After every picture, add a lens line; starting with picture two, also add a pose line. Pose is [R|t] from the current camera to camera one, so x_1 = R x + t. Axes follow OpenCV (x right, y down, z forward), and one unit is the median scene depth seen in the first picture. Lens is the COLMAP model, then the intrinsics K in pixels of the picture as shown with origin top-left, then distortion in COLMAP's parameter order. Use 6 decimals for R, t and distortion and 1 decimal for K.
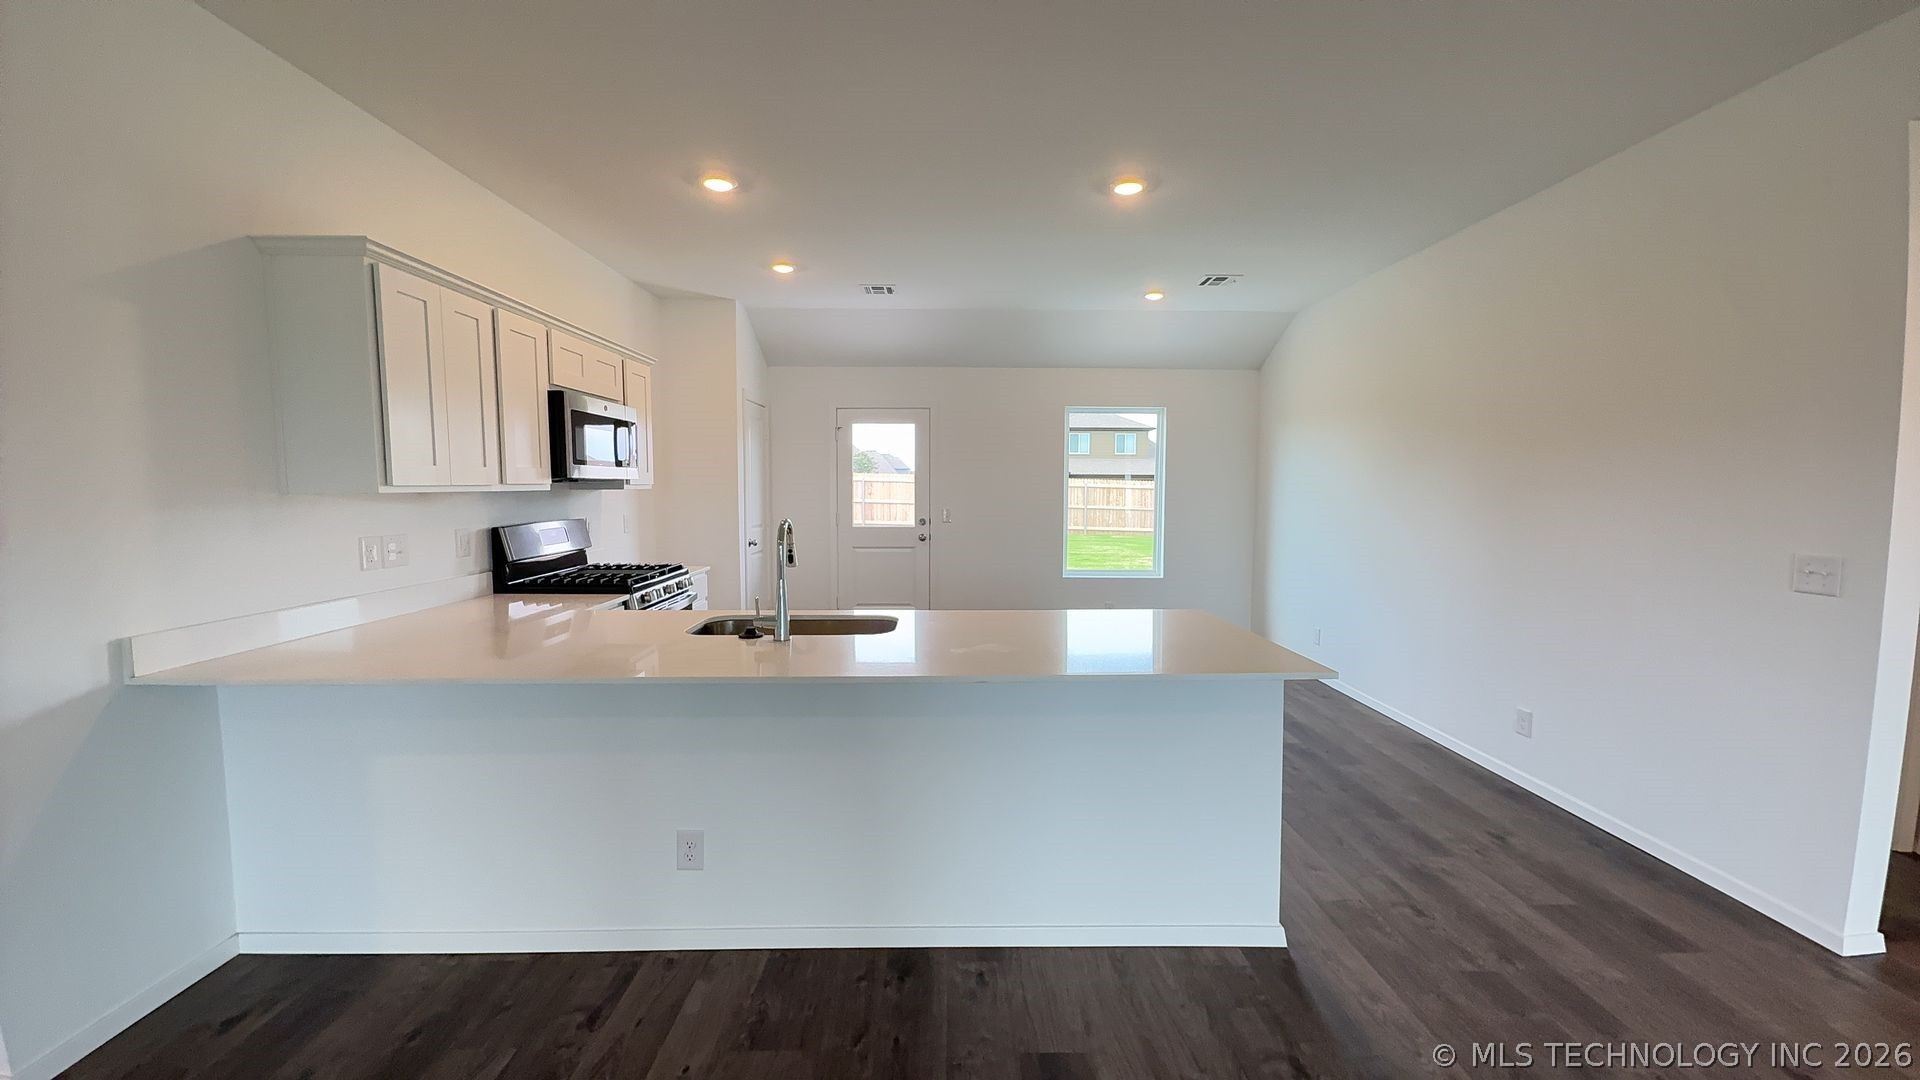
lens RADIAL K [[727.5, 0, 961.4], [0, 727.5, 543.6], [0, 0, 1]] dist [0.002957, 0.000292]
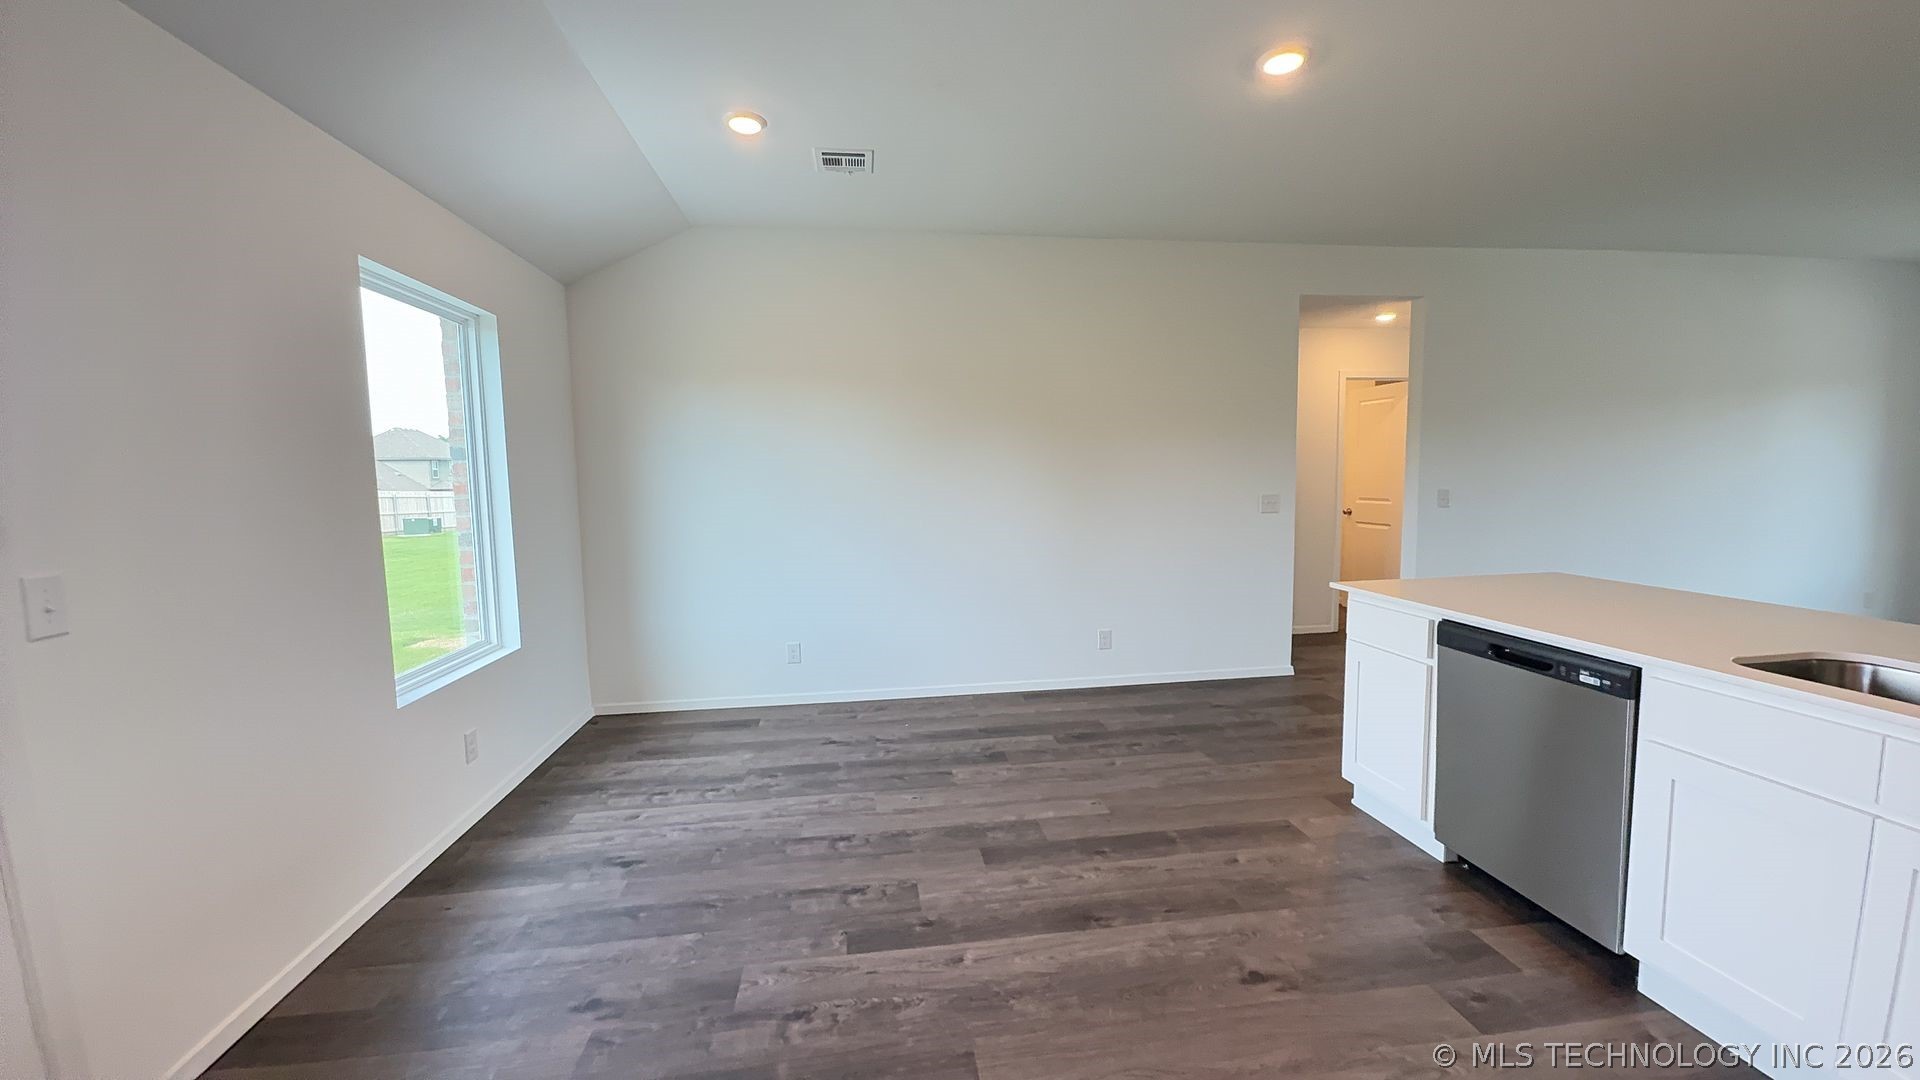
lens RADIAL K [[727.5, 0, 960.2], [0, 727.5, 539.7], [0, 0, 1]] dist [0.002957, 0.000292]
pose [[-0.127115, -0.095416, 0.987288, -0.761636], [0.095191, 0.989594, 0.107895, -0.162074], [-0.987310, 0.107696, -0.116709, 2.141023]]
